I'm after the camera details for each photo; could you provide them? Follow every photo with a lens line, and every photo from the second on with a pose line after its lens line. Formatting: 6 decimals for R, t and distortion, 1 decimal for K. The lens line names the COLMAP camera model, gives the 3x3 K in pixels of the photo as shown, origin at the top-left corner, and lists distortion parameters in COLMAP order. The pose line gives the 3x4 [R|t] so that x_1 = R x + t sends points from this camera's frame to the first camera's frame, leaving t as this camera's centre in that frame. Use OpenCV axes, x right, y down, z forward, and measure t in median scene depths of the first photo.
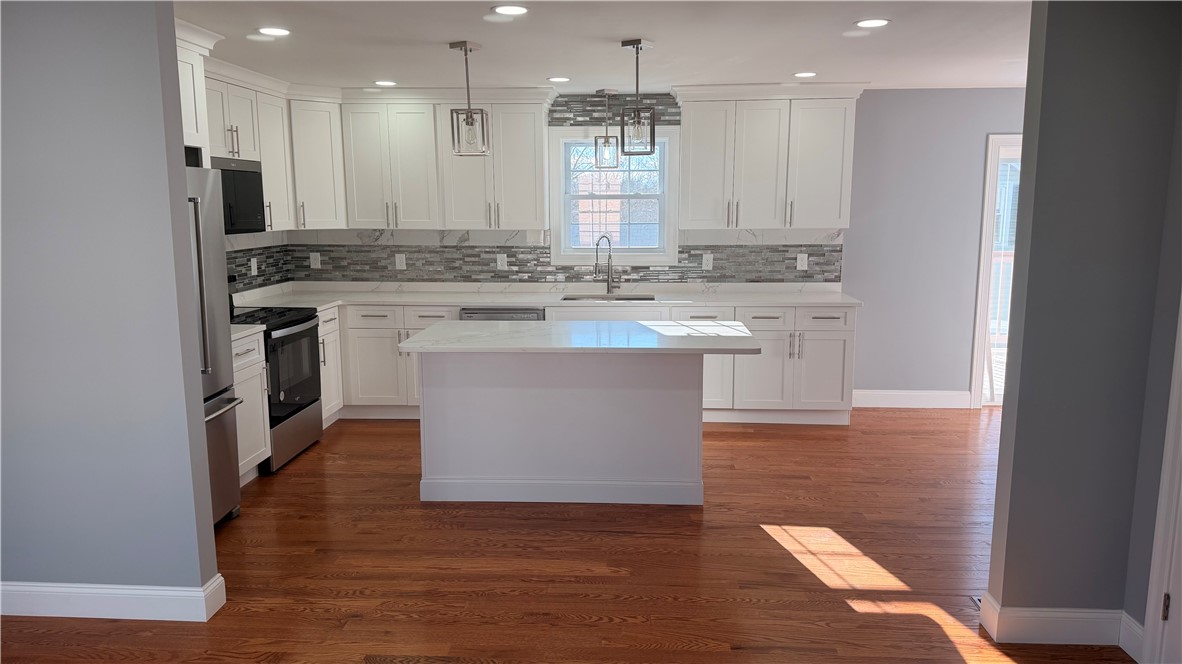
lens RADIAL K [[825.0, 0, 591.0], [0, 825.0, 332.0], [0, 0, 1]] dist [0.218368, -0.453070]
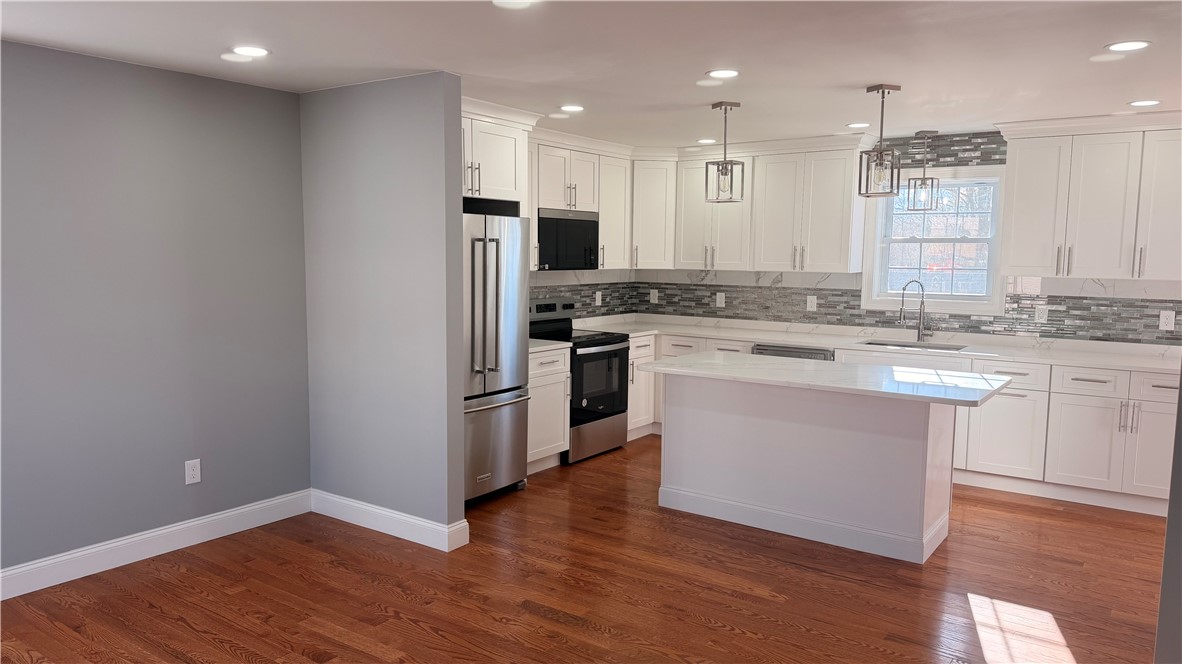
lens RADIAL K [[824.6, 0, 586.9], [0, 824.6, 340.6], [0, 0, 1]] dist [0.110781, -0.160851]
pose [[0.846401, 0.070326, -0.527883, 0.218989], [-0.095421, 0.995228, -0.020409, 0.008821], [0.523928, 0.067645, 0.849072, -0.012461]]
